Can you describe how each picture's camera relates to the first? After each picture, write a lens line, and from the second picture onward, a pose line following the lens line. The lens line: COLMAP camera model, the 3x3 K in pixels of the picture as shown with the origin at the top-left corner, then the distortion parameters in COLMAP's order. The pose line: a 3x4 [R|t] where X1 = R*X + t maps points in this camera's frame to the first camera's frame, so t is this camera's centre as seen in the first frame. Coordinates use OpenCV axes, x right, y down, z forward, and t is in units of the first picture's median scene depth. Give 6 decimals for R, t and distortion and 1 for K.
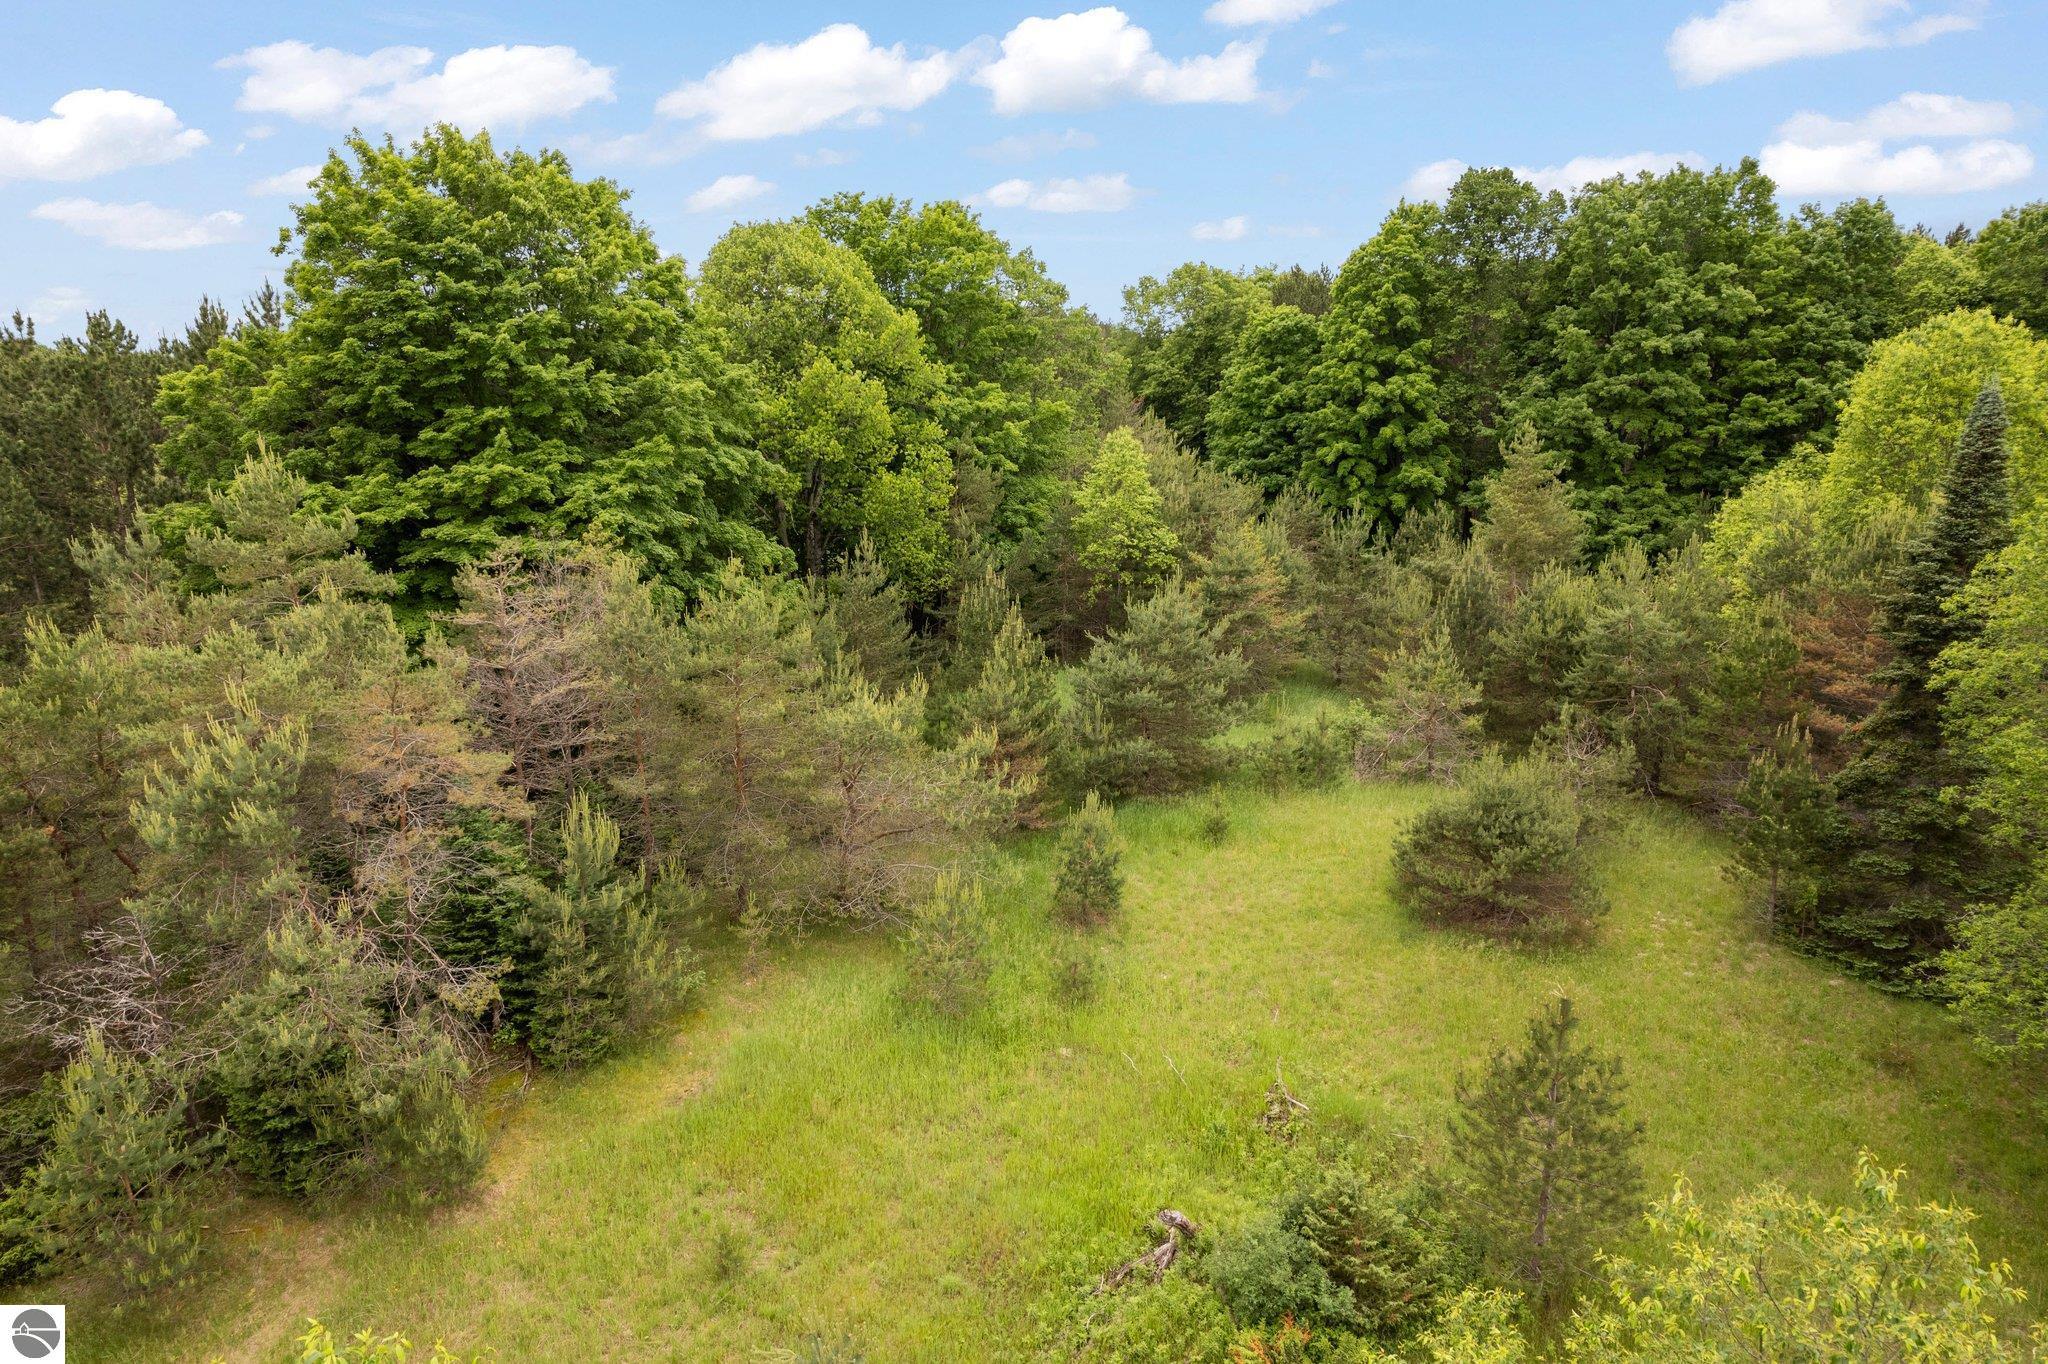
lens RADIAL K [[1309.4, 0, 1024.0], [0, 1309.4, 682.0], [0, 0, 1]] dist [-0.035573, -0.000648]
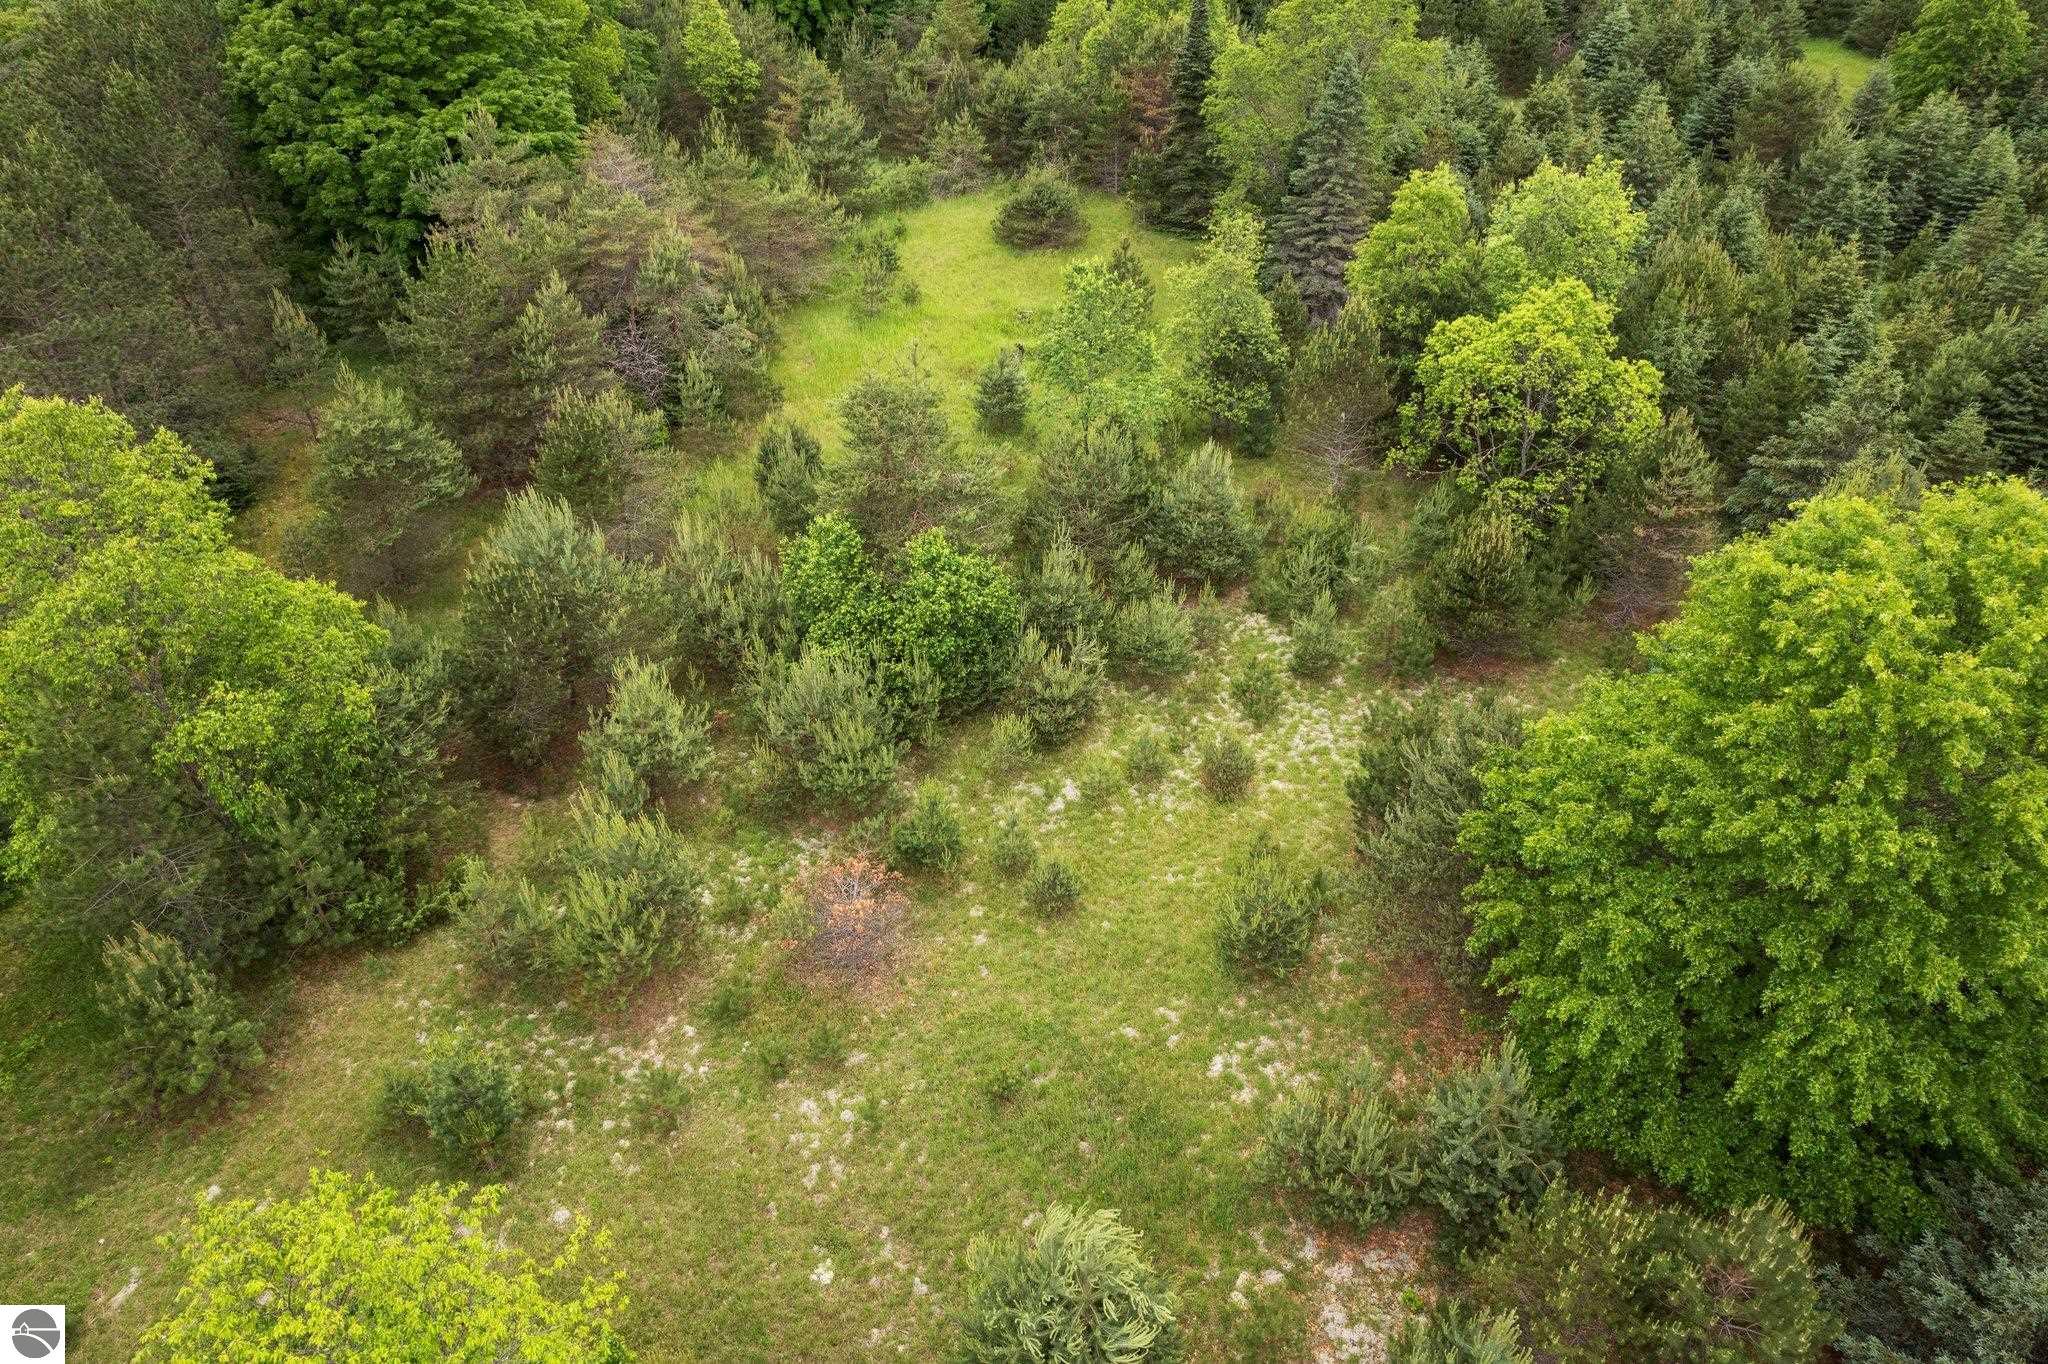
lens RADIAL K [[1309.4, 0, 1024.0], [0, 1309.4, 682.0], [0, 0, 1]] dist [-0.035573, -0.000648]
pose [[0.839131, -0.332169, 0.430724, -0.851510], [0.144210, 0.899399, 0.412656, -0.071666], [-0.524464, -0.284158, 0.802616, -0.975215]]
